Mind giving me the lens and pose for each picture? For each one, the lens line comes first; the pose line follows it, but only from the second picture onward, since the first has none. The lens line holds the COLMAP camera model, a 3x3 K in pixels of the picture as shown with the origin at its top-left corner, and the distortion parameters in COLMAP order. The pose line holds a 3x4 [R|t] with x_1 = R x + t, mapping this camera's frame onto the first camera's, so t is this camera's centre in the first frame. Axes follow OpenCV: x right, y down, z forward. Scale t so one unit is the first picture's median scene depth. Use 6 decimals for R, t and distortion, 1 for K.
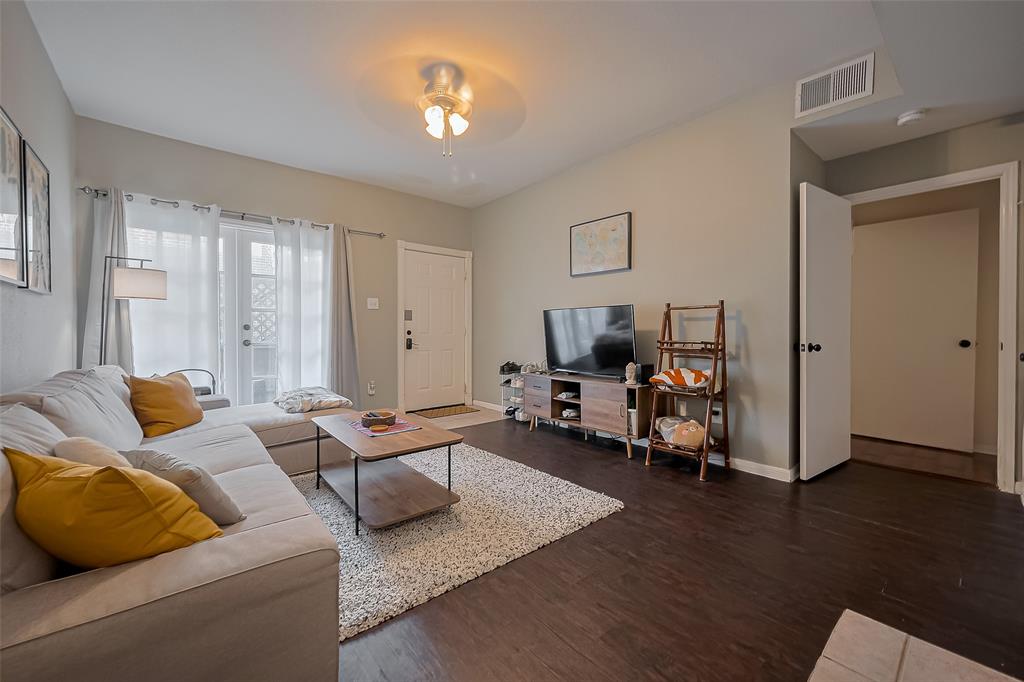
lens RADIAL K [[407.1, 0, 509.2], [0, 407.1, 337.1], [0, 0, 1]] dist [0.002206, -0.000356]
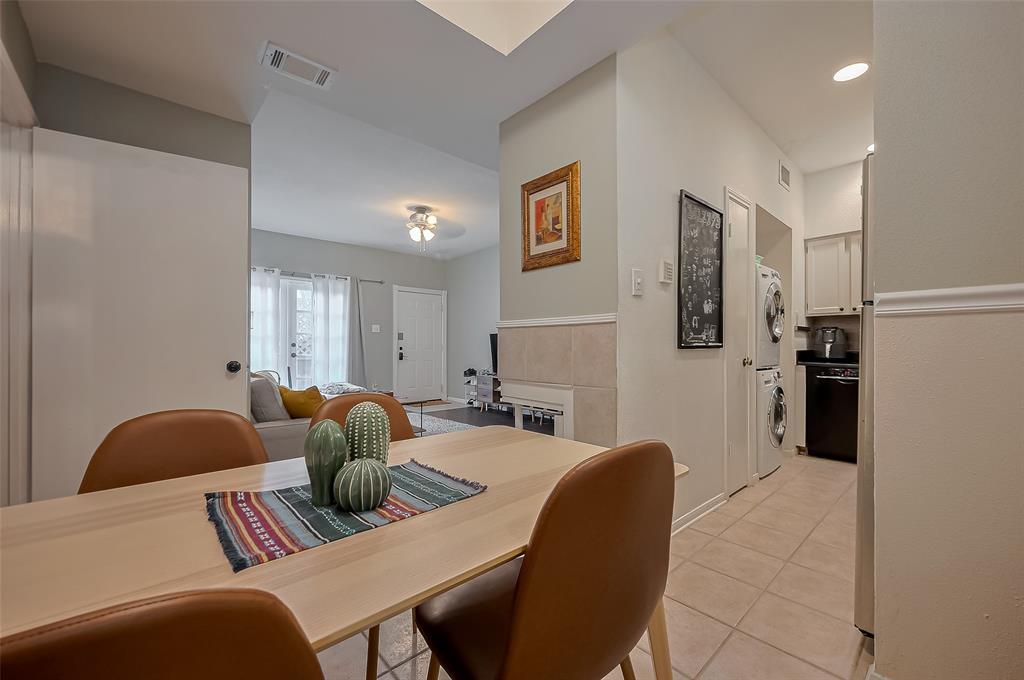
lens RADIAL K [[412.5, 0, 527.6], [0, 412.5, 347.5], [0, 0, 1]] dist [-0.000297, -0.000451]
pose [[0.998488, -0.000790, 0.054960, 0.141710], [0.001582, 0.999896, -0.014365, 0.008505], [-0.054943, 0.014430, 0.998385, -0.563848]]
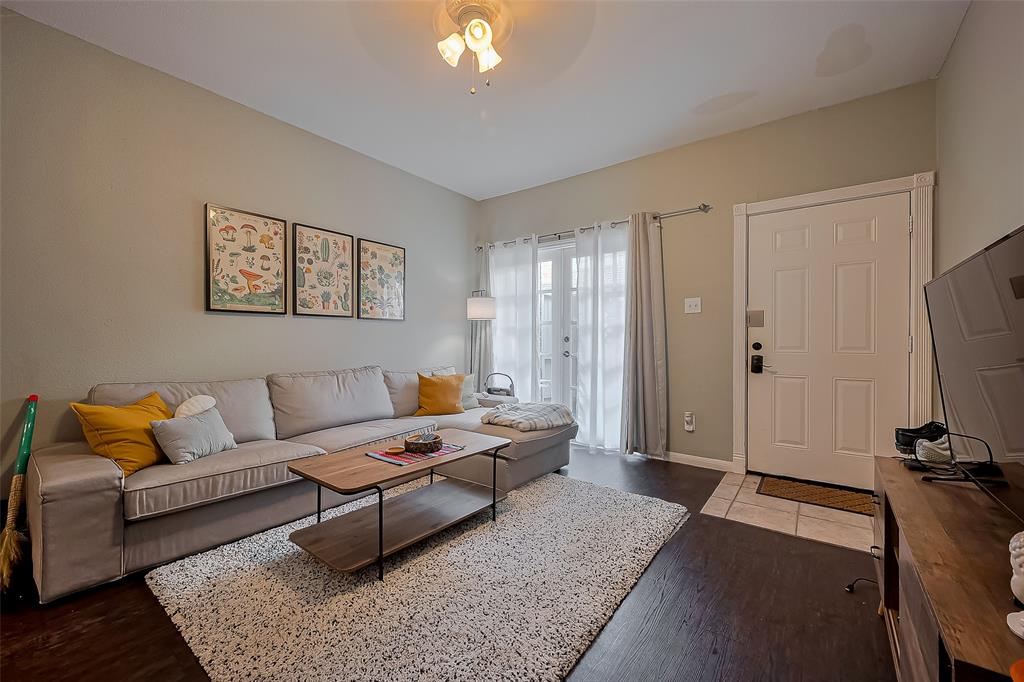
lens RADIAL K [[407.1, 0, 497.7], [0, 407.1, 341.2], [0, 0, 1]] dist [0.002206, -0.000356]
pose [[0.204648, -0.001057, -0.978835, 0.336281], [-0.018764, 0.999811, -0.005003, -0.009921], [0.978656, 0.019391, 0.204589, 0.570076]]
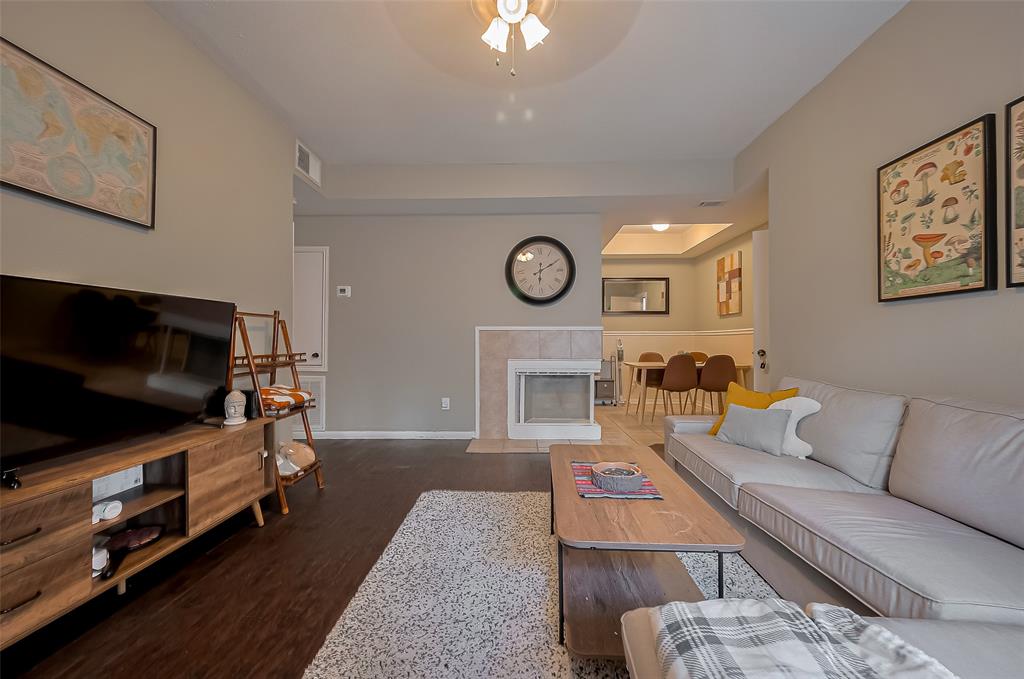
lens RADIAL K [[412.5, 0, 508.9], [0, 412.5, 341.3], [0, 0, 1]] dist [-0.000297, -0.000451]
pose [[-0.745731, 0.003503, 0.666238, -0.374979], [0.013080, 0.999870, 0.009383, -0.014316], [-0.666118, 0.015712, -0.745680, 0.948665]]
